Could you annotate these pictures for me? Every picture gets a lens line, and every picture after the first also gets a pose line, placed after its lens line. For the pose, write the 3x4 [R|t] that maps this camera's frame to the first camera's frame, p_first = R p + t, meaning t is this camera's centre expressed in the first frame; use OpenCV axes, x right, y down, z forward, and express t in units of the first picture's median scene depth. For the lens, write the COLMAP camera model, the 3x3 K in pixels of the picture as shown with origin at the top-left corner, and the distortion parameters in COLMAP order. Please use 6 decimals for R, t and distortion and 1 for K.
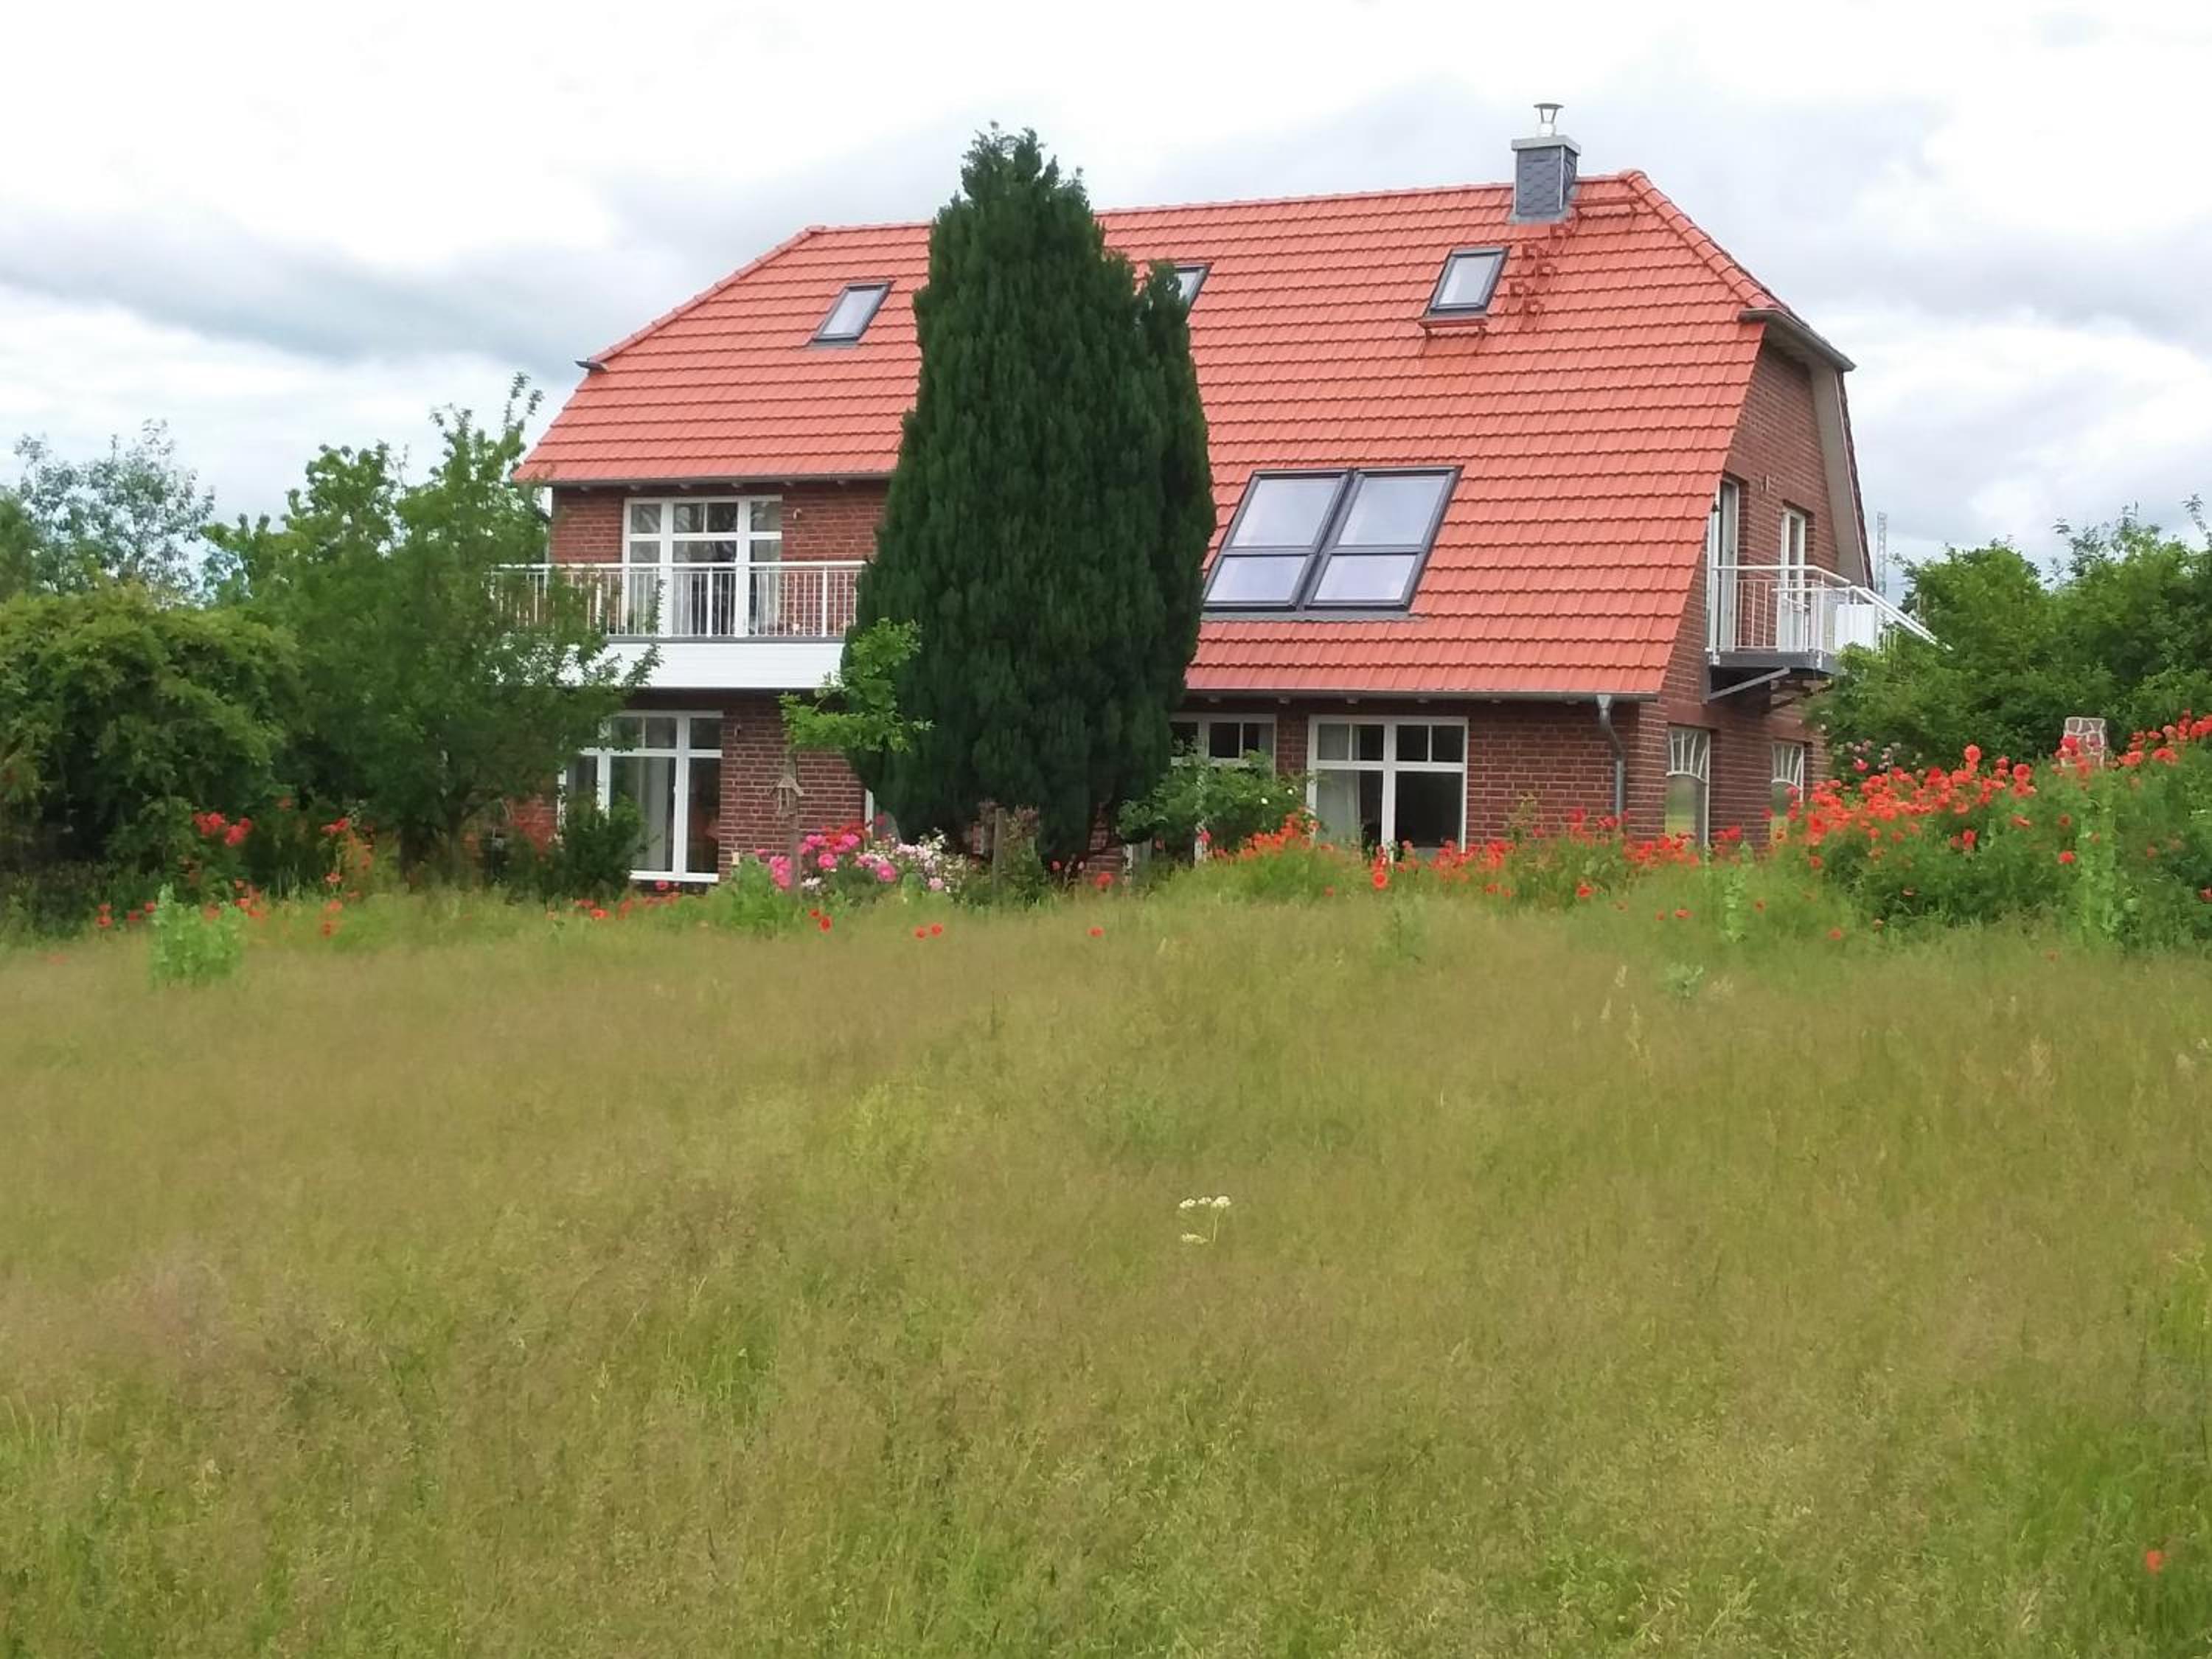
lens RADIAL K [[2885.6, 0, 1106.0], [0, 2885.6, 829.5], [0, 0, 1]] dist [0.016580, 0.012168]
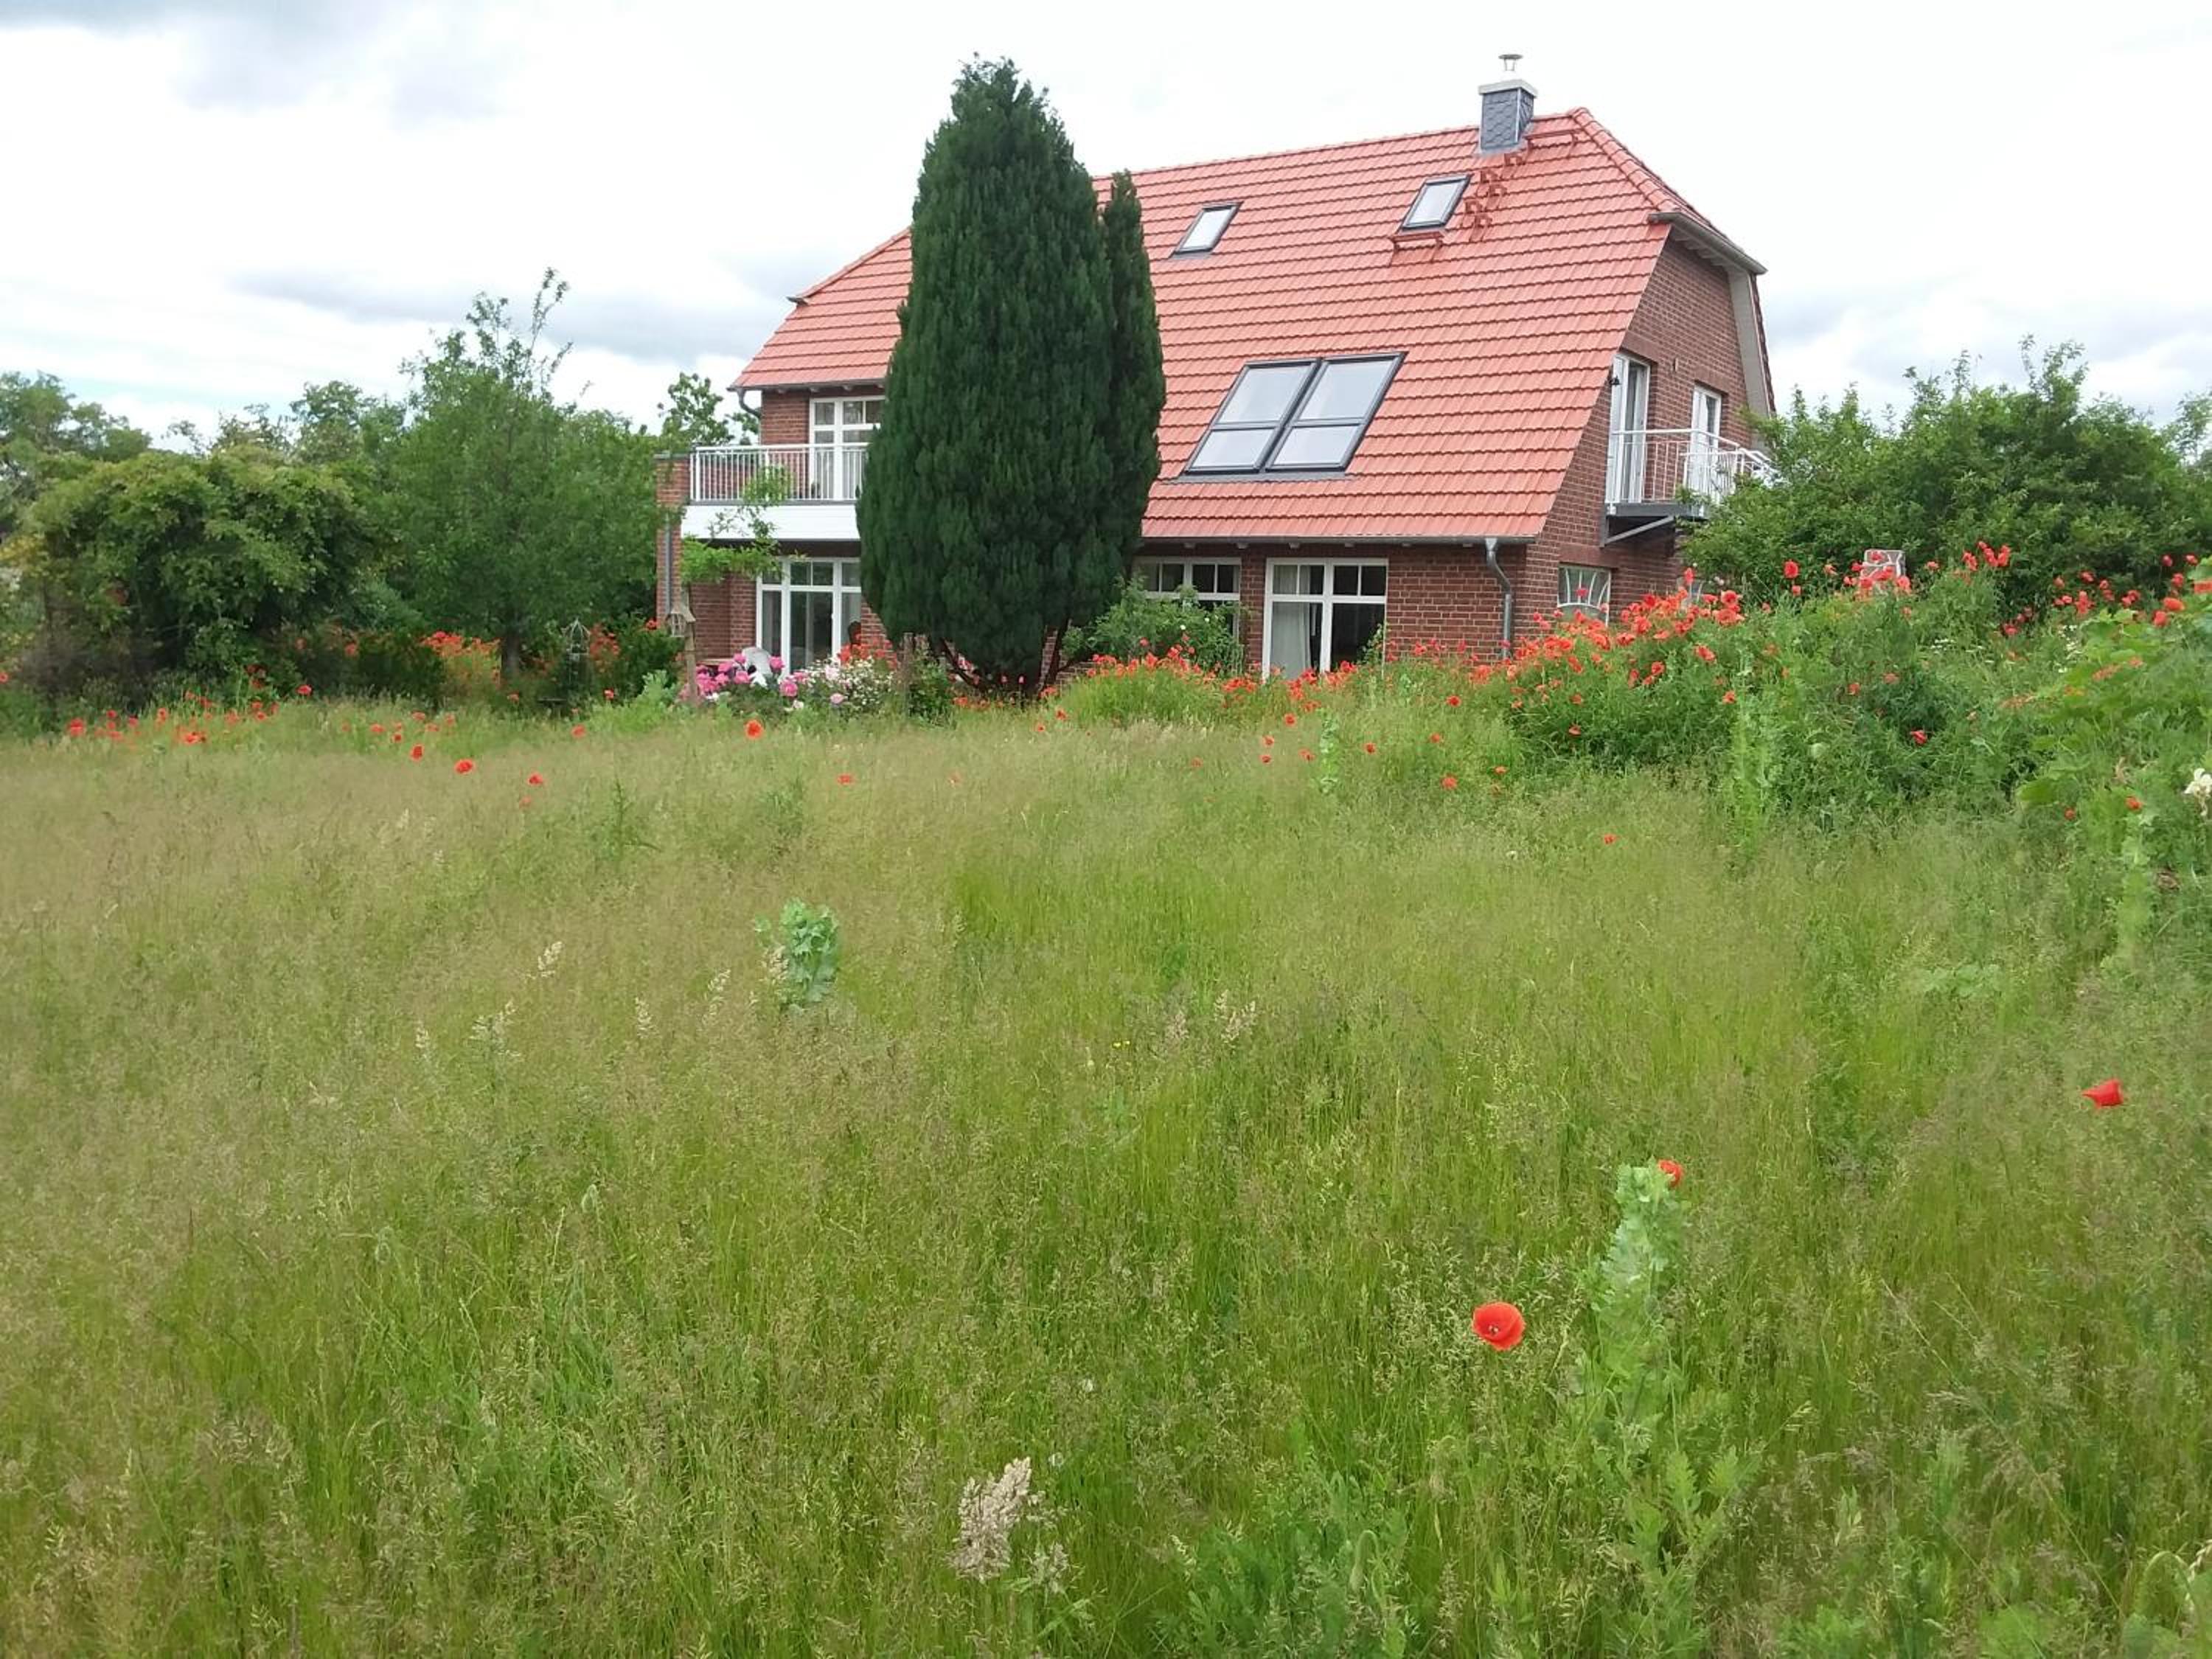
lens RADIAL K [[1776.1, 0, 1074.4], [0, 1776.1, 821.0], [0, 0, 1]] dist [0.129156, -0.285668]
pose [[0.988151, 0.021247, -0.152005, 0.104648], [-0.006018, 0.994974, 0.099955, -0.002853], [0.153365, -0.097856, 0.983313, 0.209539]]
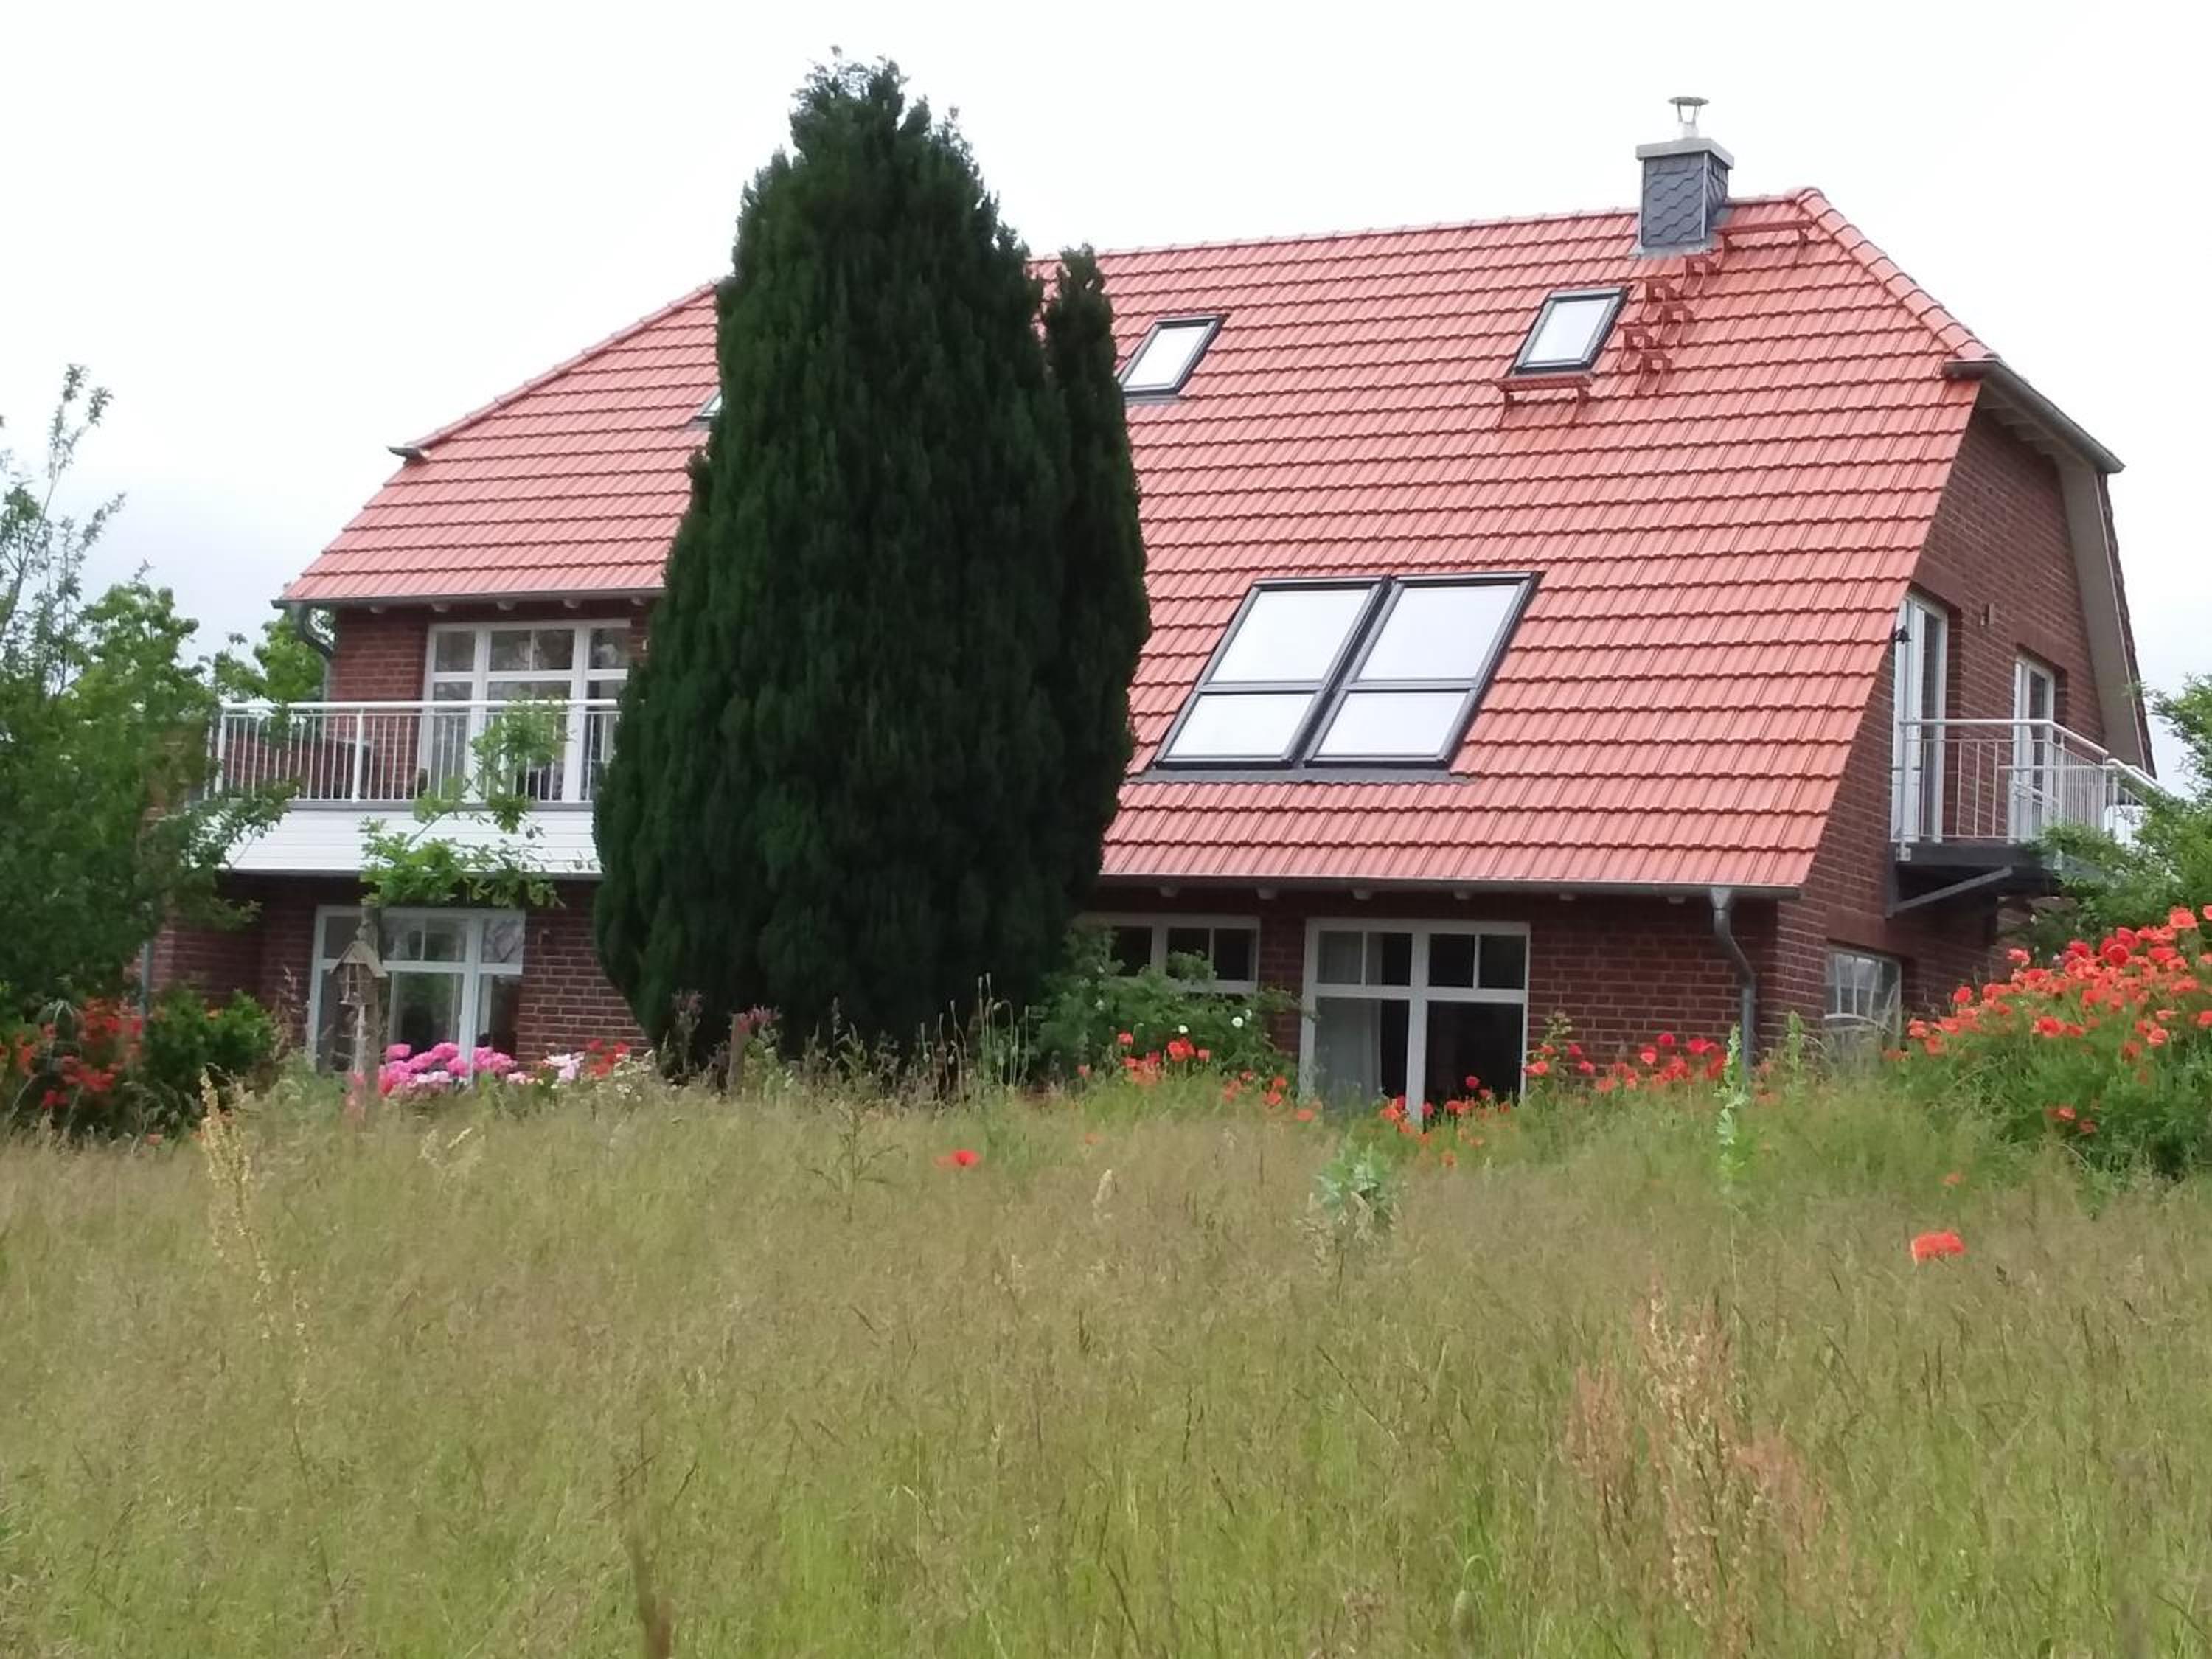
lens RADIAL K [[3476.9, 0, 1053.0], [0, 3476.9, 778.9], [0, 0, 1]] dist [-0.038026, 0.181369]
pose [[0.997488, 0.019931, -0.067979, 0.063718], [-0.026909, 0.994284, -0.103325, 0.014438], [0.065531, 0.104895, 0.992322, 0.161490]]
